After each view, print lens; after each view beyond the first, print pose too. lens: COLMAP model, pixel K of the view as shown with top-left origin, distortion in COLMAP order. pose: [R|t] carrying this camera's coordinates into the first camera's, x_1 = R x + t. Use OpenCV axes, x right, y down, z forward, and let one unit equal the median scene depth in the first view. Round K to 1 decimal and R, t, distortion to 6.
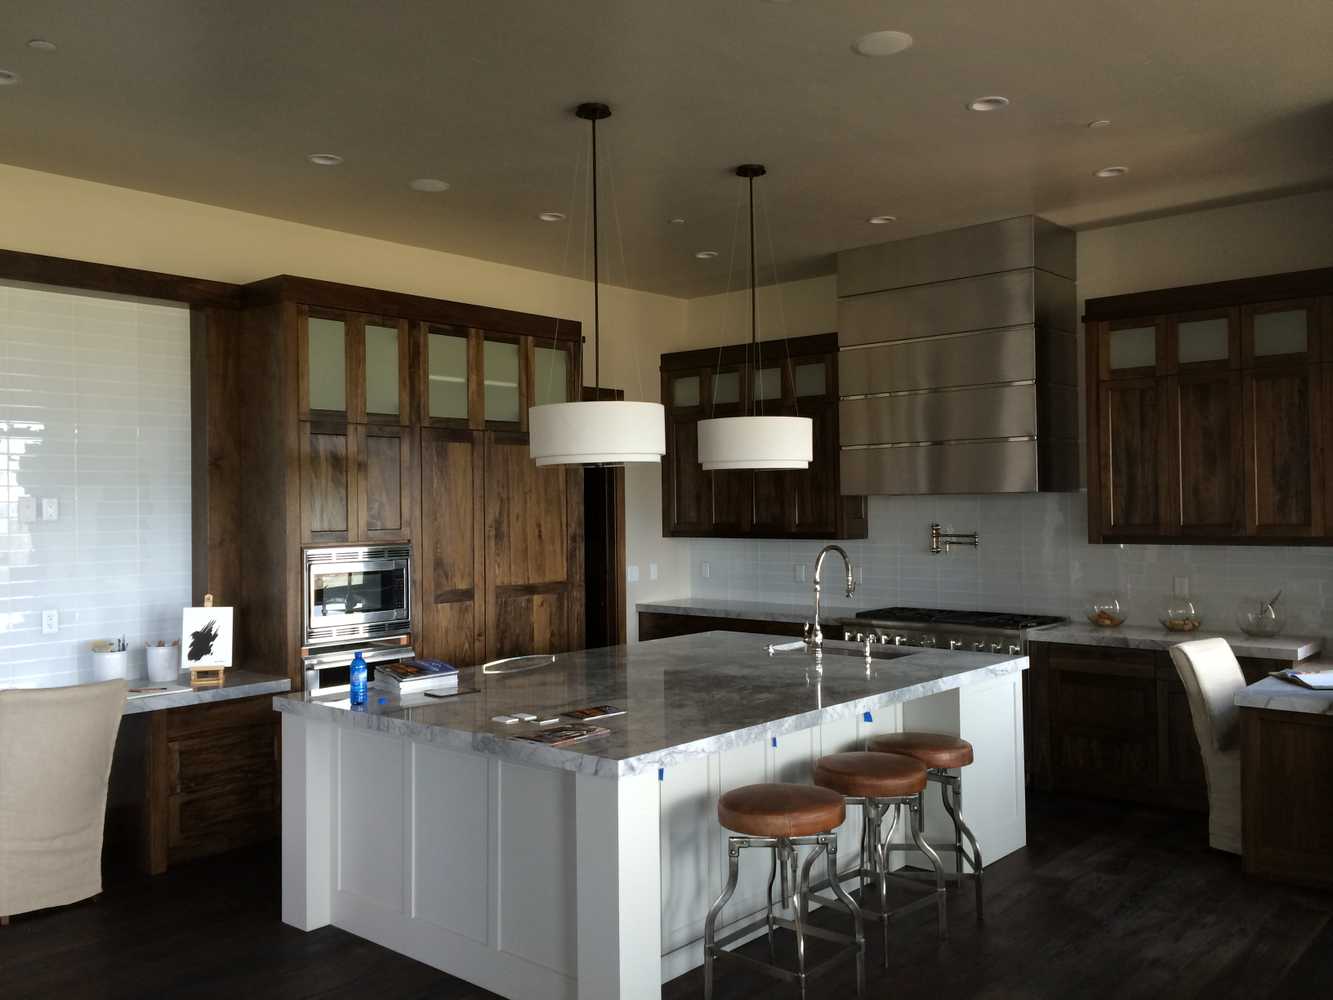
lens RADIAL K [[1130.4, 0, 661.5], [0, 1130.4, 506.3], [0, 0, 1]] dist [0.089214, -0.106158]
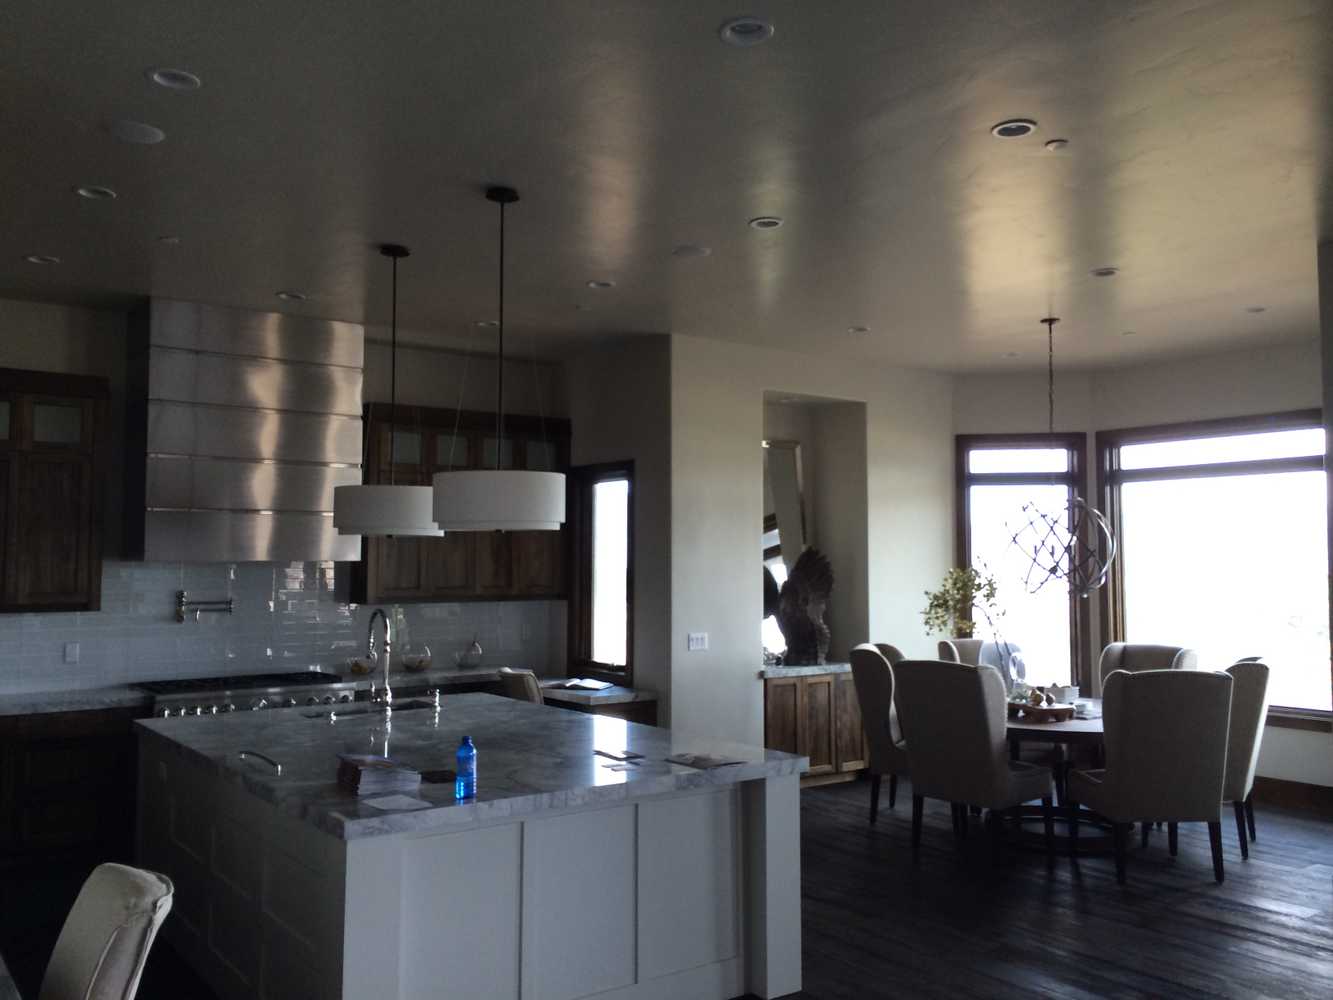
lens RADIAL K [[1130.4, 0, 659.3], [0, 1130.4, 497.0], [0, 0, 1]] dist [0.089214, -0.106158]
pose [[0.220905, 0.070932, 0.972713, -0.752662], [-0.000413, 0.997358, -0.072635, 0.006838], [-0.975295, 0.015644, 0.220351, 0.461363]]
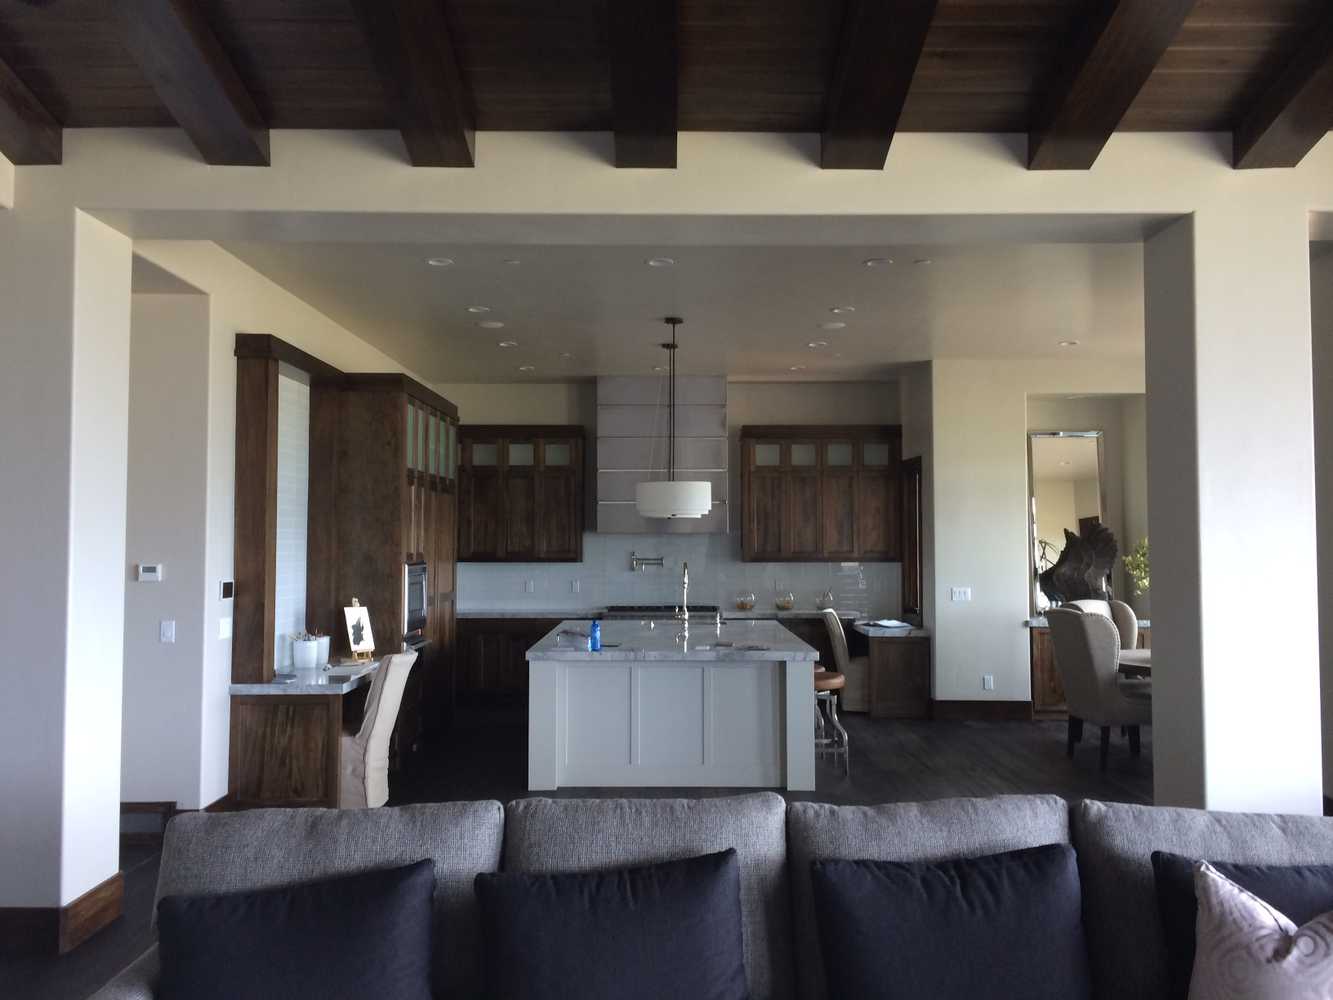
lens RADIAL K [[1130.4, 0, 660.2], [0, 1130.4, 501.5], [0, 0, 1]] dist [0.089214, -0.106158]
pose [[0.752417, 0.034364, 0.657790, -0.917678], [-0.007467, 0.999019, -0.043649, 0.016188], [-0.658645, 0.027931, 0.751936, -0.245821]]
